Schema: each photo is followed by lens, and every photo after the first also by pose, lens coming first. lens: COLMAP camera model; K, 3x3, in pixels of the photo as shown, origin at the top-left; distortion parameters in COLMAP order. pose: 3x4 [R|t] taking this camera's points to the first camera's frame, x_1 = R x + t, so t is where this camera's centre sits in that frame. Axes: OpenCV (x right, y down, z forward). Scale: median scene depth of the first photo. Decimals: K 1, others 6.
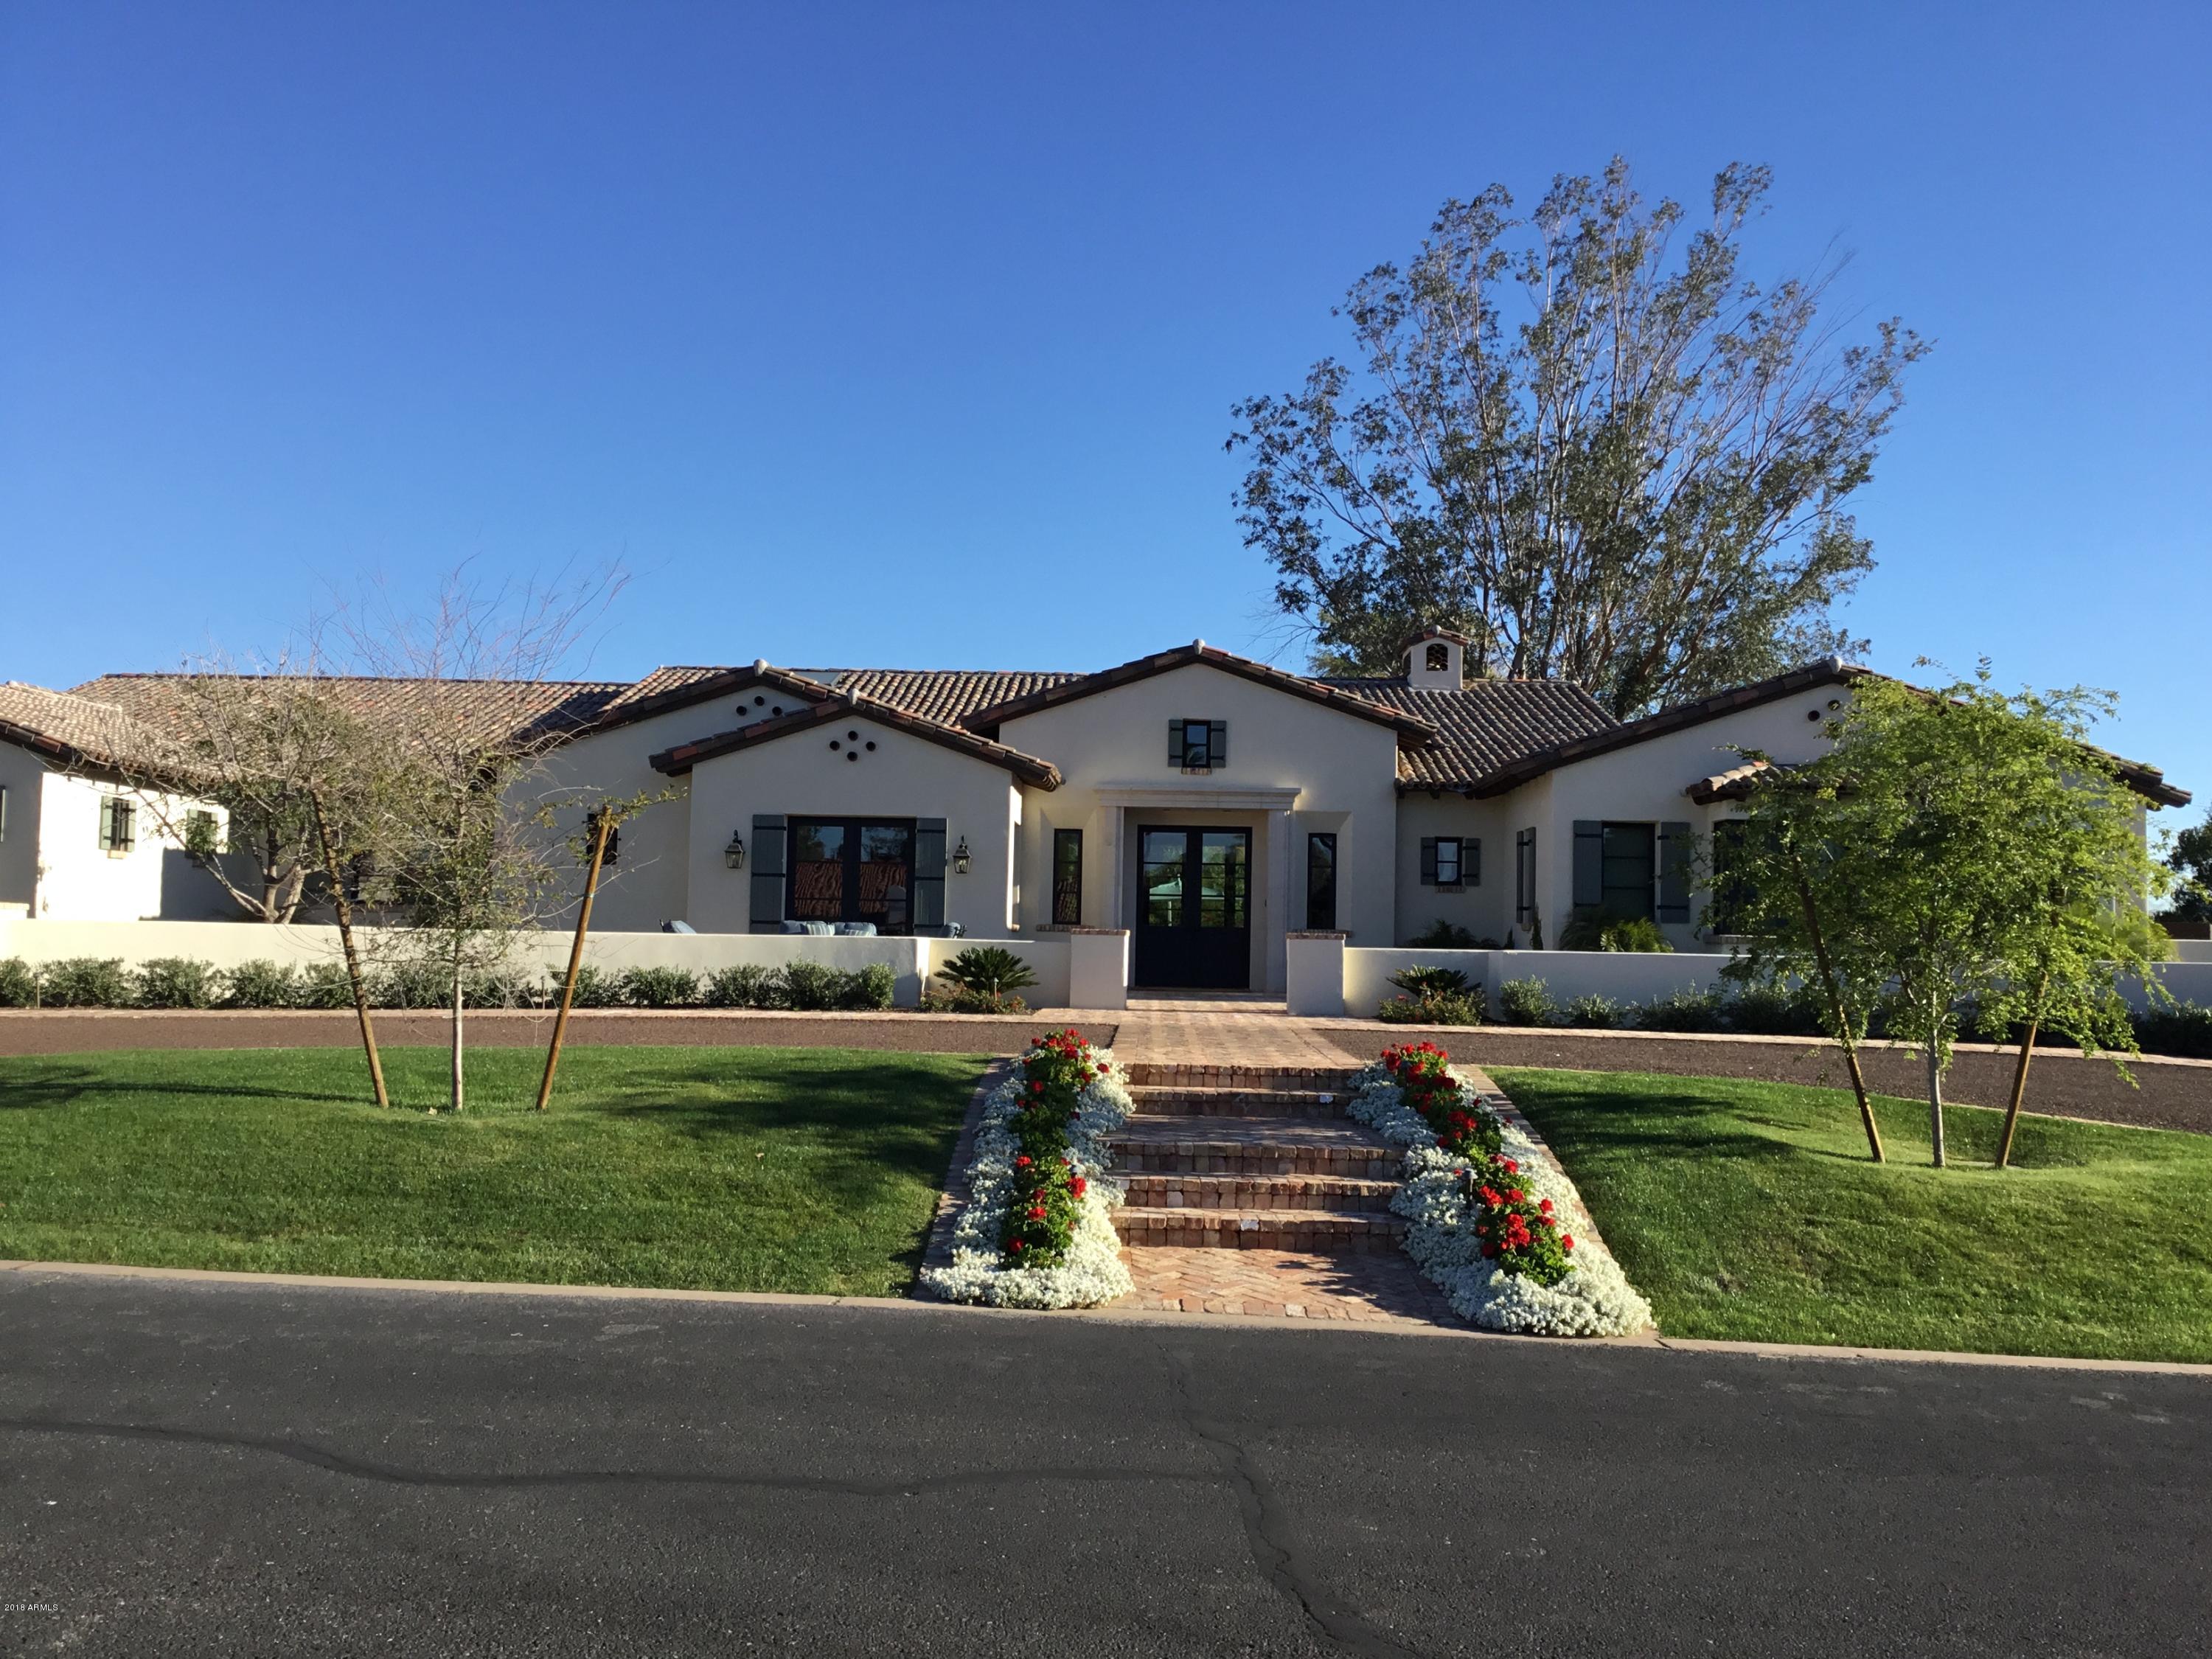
lens RADIAL K [[2013.6, 0, 1113.5], [0, 2013.6, 836.9], [0, 0, 1]] dist [0.072353, -0.003193]
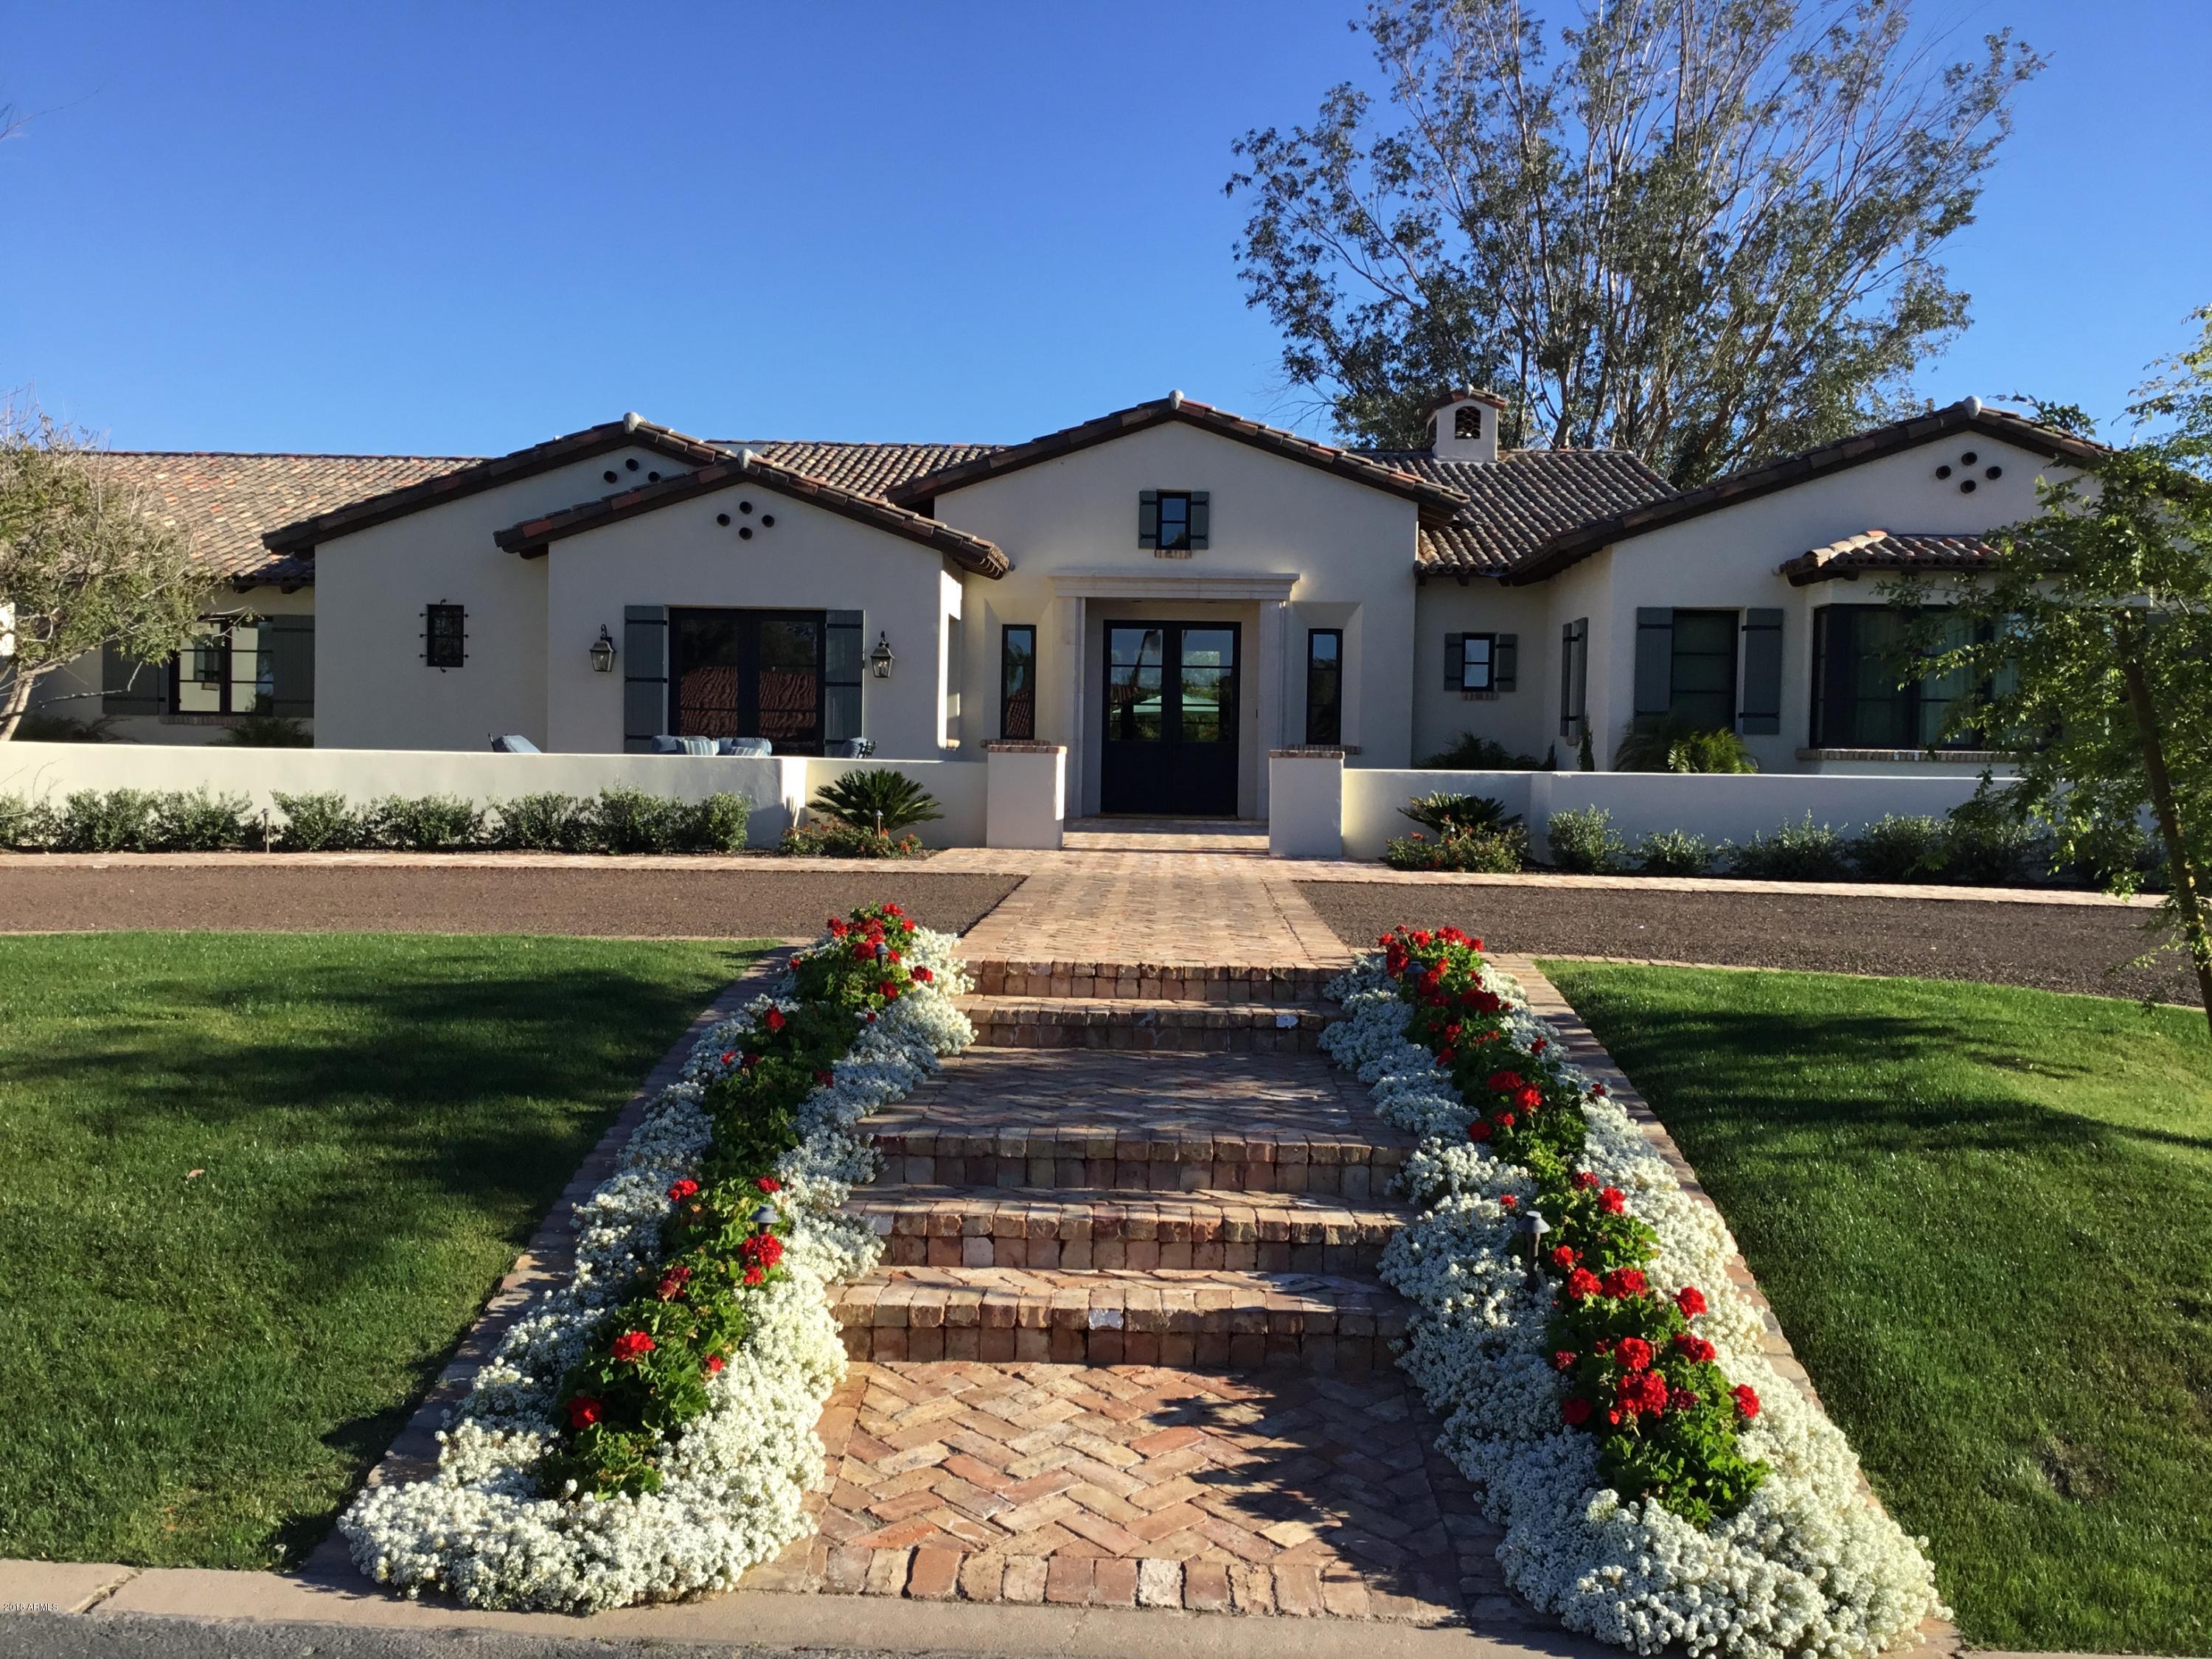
lens RADIAL K [[2012.4, 0, 1109.6], [0, 2012.4, 815.0], [0, 0, 1]] dist [0.049652, 0.000000]
pose [[0.999911, -0.001737, -0.013232, 0.032510], [0.002799, 0.996739, 0.080643, 0.009455], [0.013048, -0.080673, 0.996655, 0.213651]]
